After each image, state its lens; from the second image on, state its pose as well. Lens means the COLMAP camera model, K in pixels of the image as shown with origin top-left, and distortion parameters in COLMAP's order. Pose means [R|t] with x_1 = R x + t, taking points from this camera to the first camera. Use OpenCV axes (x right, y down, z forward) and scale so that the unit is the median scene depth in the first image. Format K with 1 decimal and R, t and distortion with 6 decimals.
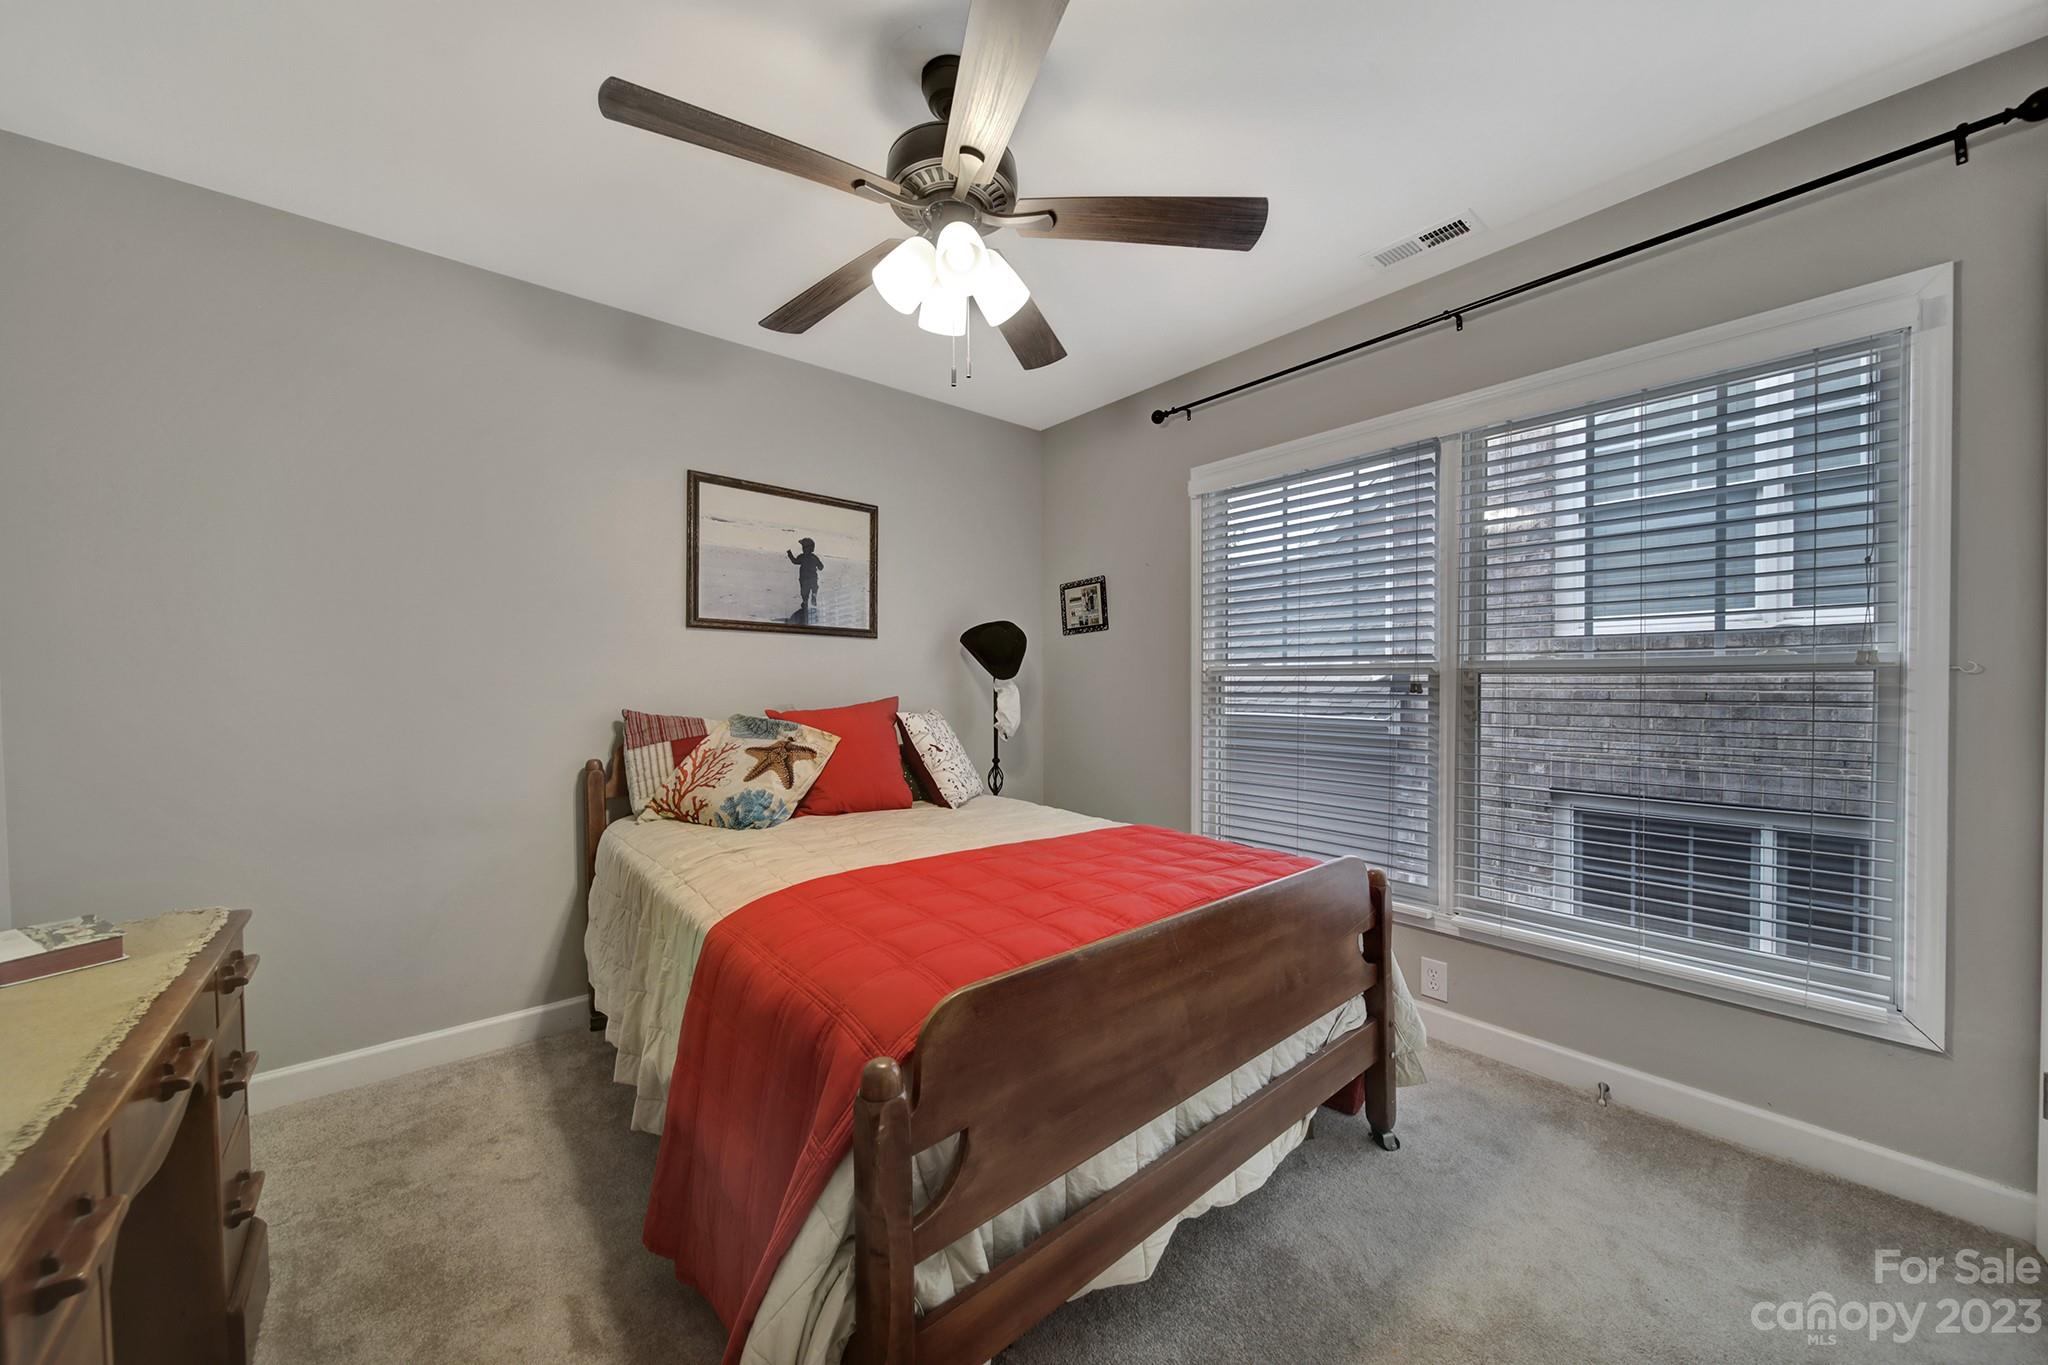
lens RADIAL K [[728.6, 0, 1012.1], [0, 728.6, 695.6], [0, 0, 1]] dist [-0.000249, -0.000245]
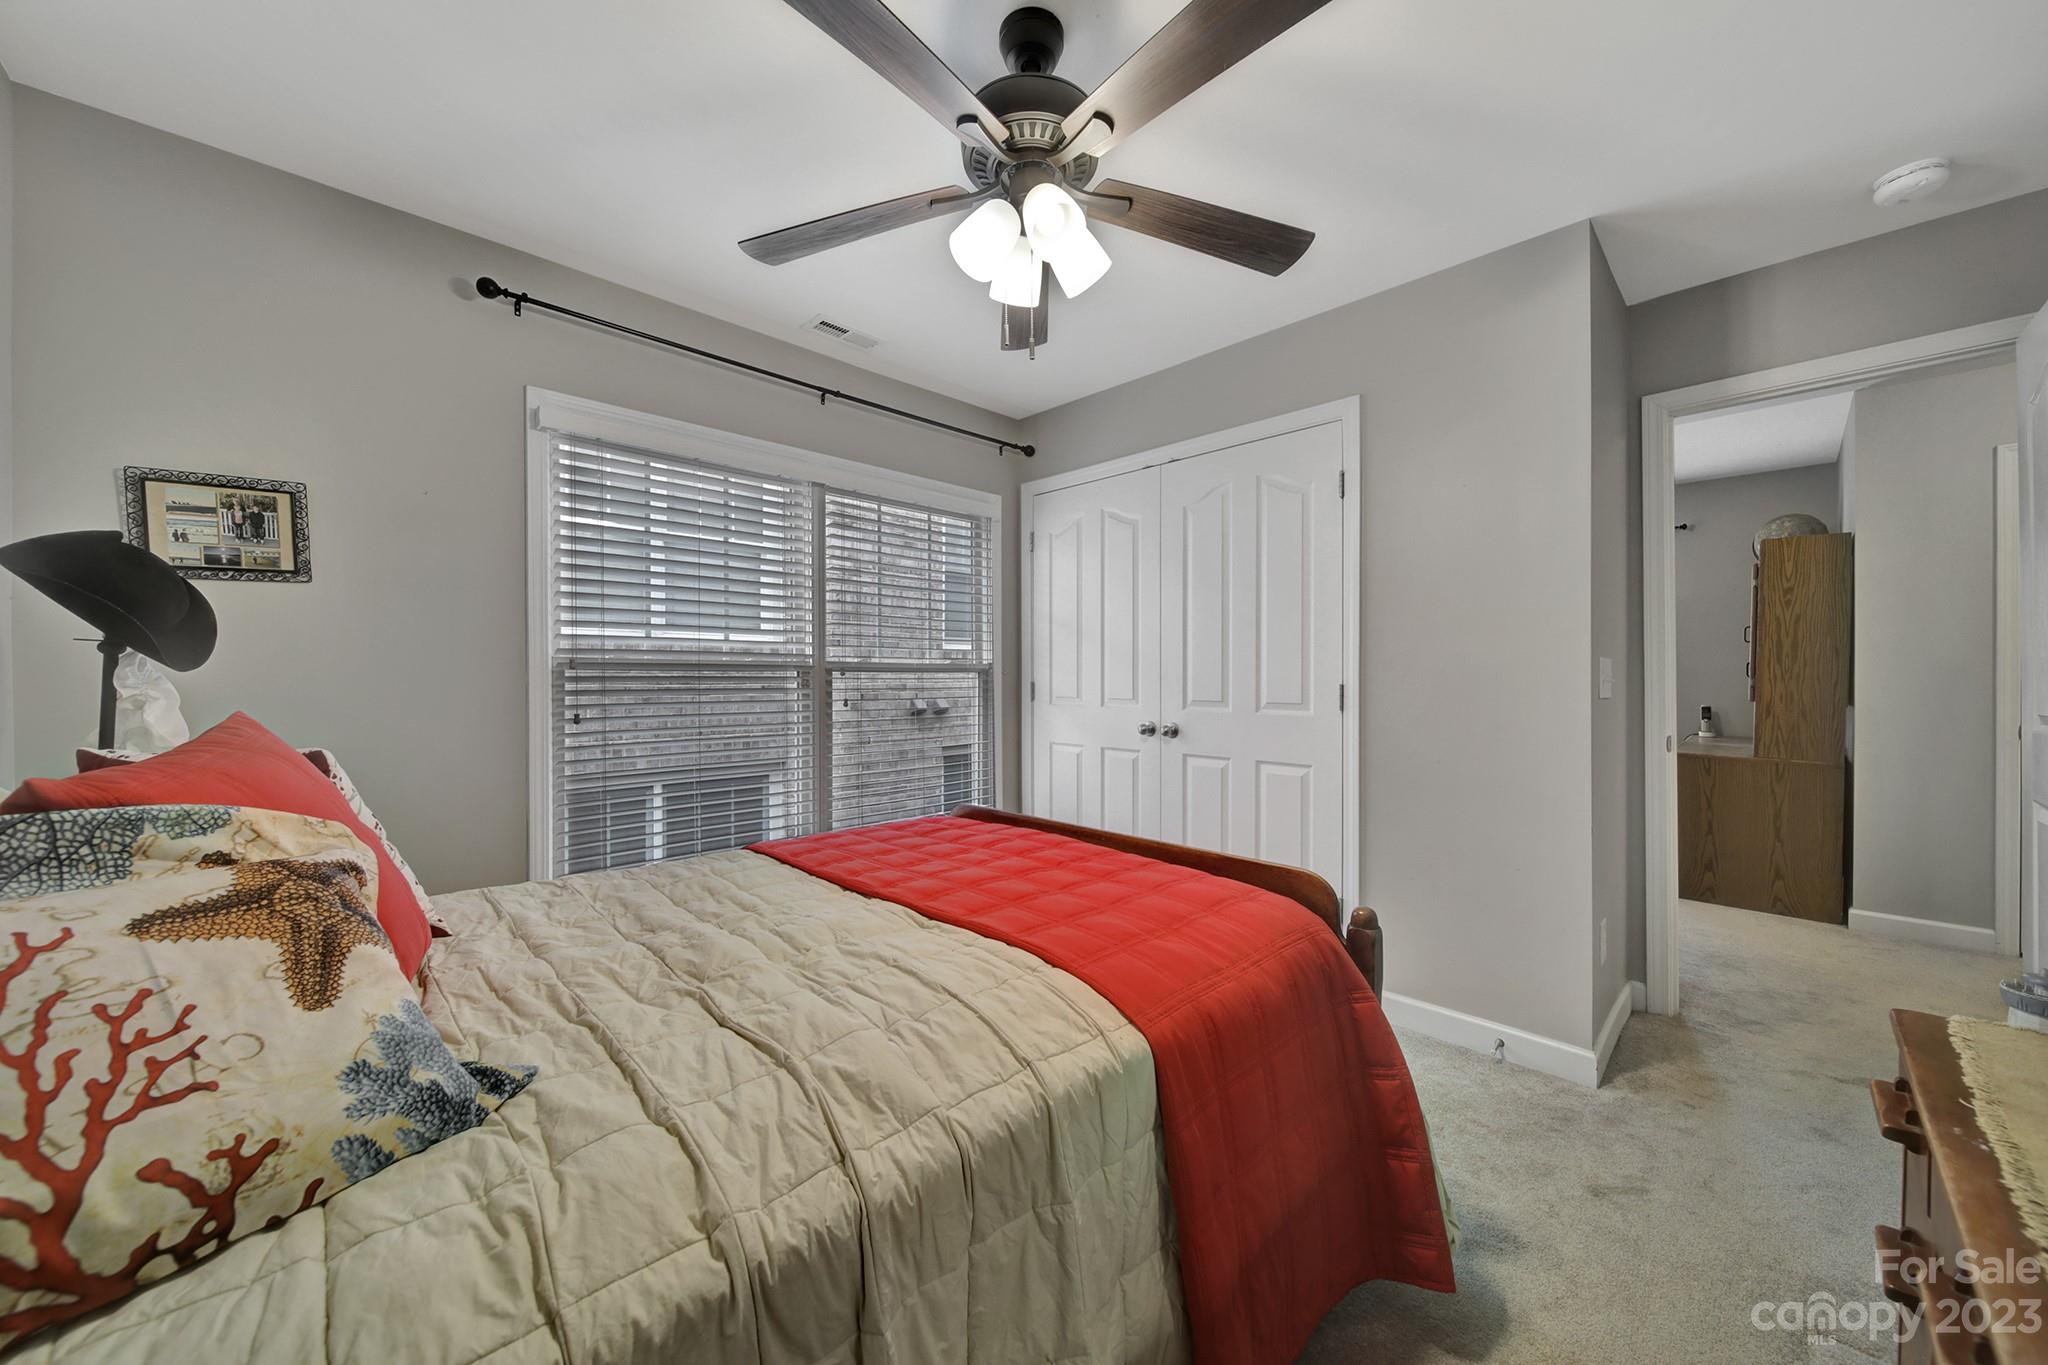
lens RADIAL K [[728.6, 0, 1012.1], [0, 728.6, 695.6], [0, 0, 1]] dist [-0.000249, -0.000245]
pose [[-0.064190, -0.024009, 0.997649, -0.641487], [0.015573, 0.999565, 0.025058, -0.013203], [-0.997816, 0.017145, -0.063788, 0.692238]]
